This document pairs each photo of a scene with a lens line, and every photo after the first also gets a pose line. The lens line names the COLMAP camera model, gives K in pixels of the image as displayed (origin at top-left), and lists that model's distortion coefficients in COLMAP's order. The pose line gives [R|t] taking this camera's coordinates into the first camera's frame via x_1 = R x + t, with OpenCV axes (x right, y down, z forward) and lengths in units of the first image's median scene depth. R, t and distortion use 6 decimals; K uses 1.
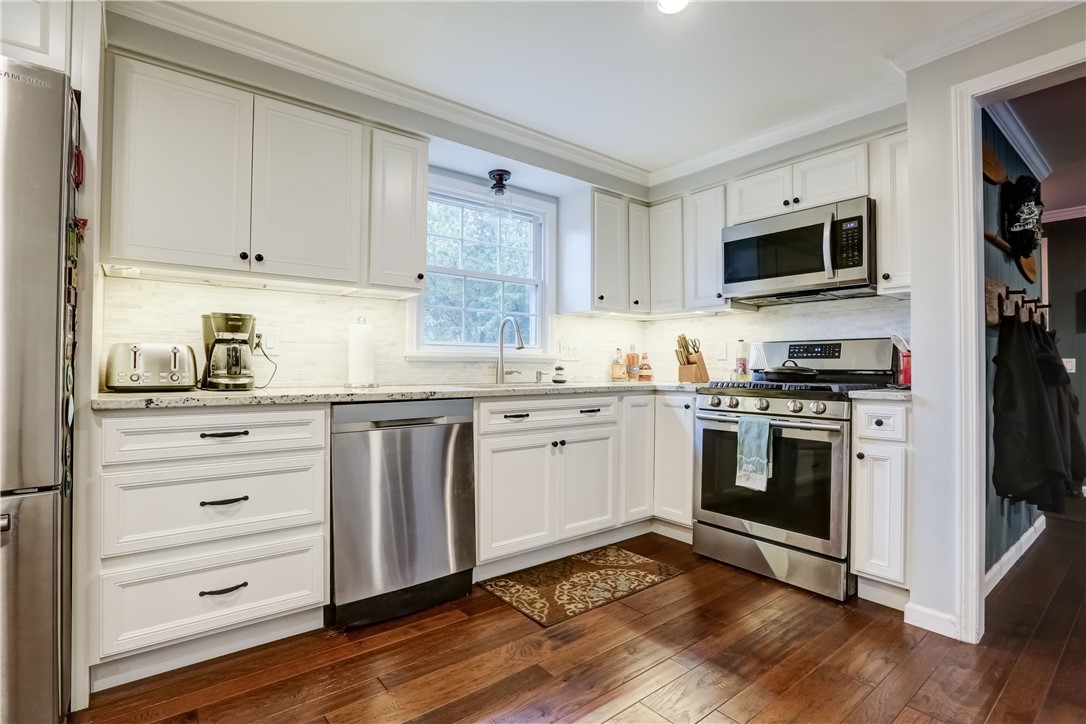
lens RADIAL K [[513.5, 0, 525.3], [0, 513.5, 371.5], [0, 0, 1]] dist [-0.053802, 0.016755]
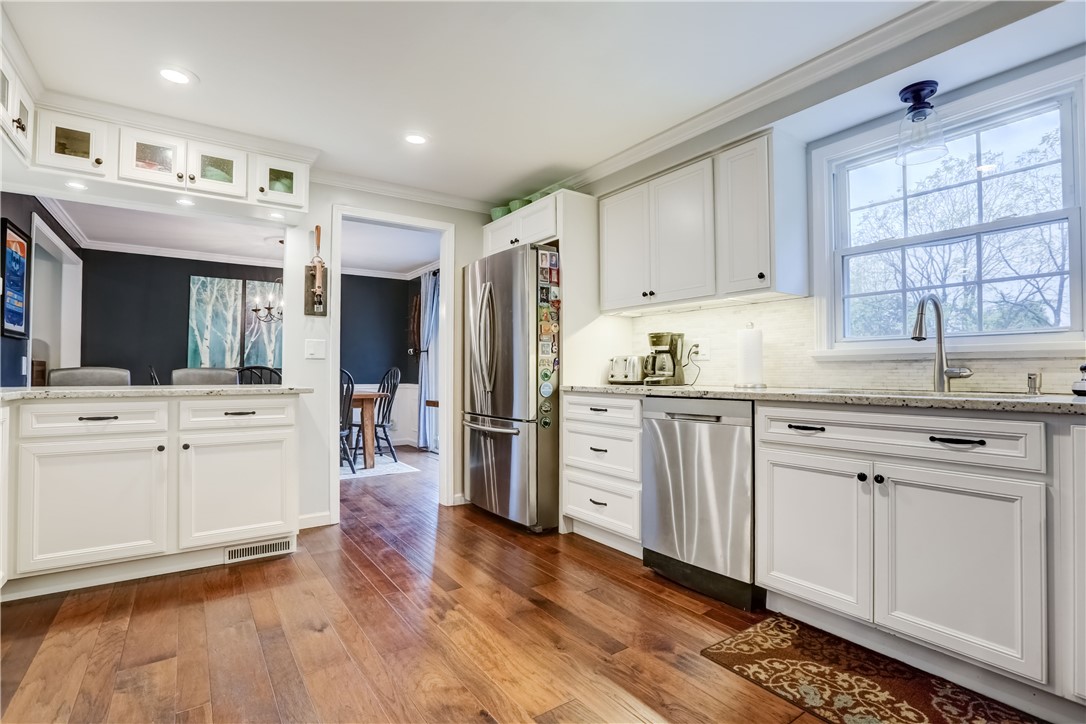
lens RADIAL K [[513.5, 0, 525.3], [0, 513.5, 371.5], [0, 0, 1]] dist [-0.053802, 0.016755]
pose [[-0.065873, -0.005091, -0.997815, 0.770874], [-0.006365, 0.999969, -0.004681, 0.005185], [0.997808, 0.006043, -0.065903, 0.597021]]
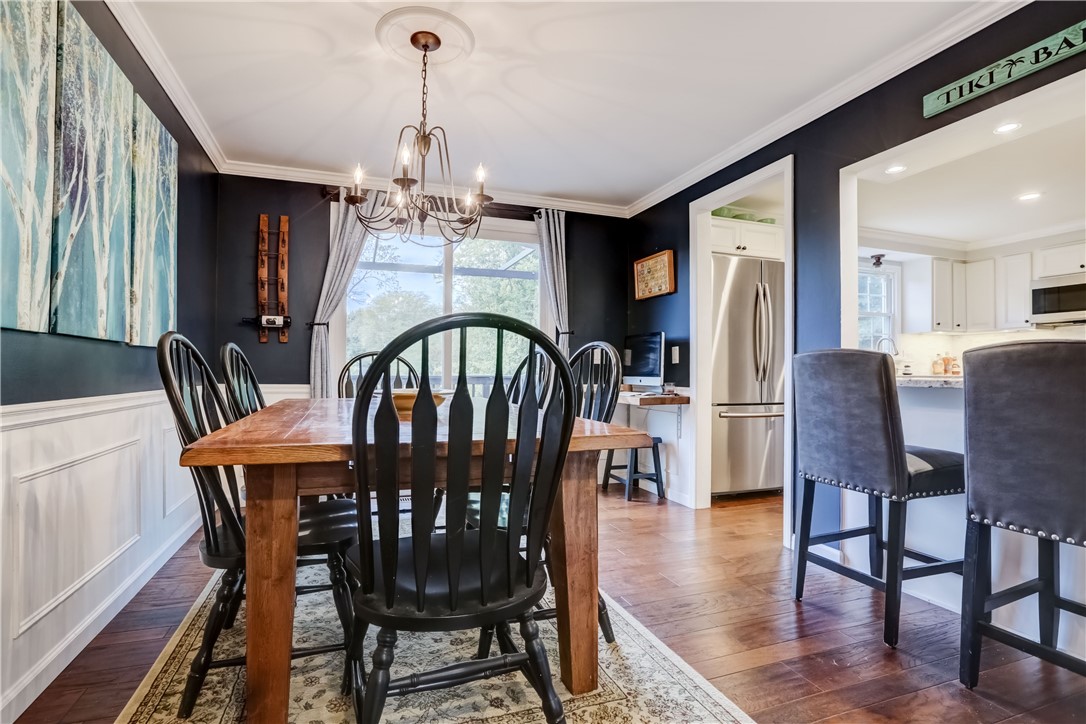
lens RADIAL K [[513.5, 0, 525.3], [0, 513.5, 371.5], [0, 0, 1]] dist [-0.053802, 0.016755]
pose [[0.947263, 0.002136, -0.320449, -0.751315], [-0.003969, 0.999979, -0.005066, 0.029834], [0.320431, 0.006070, 0.947252, -1.198389]]
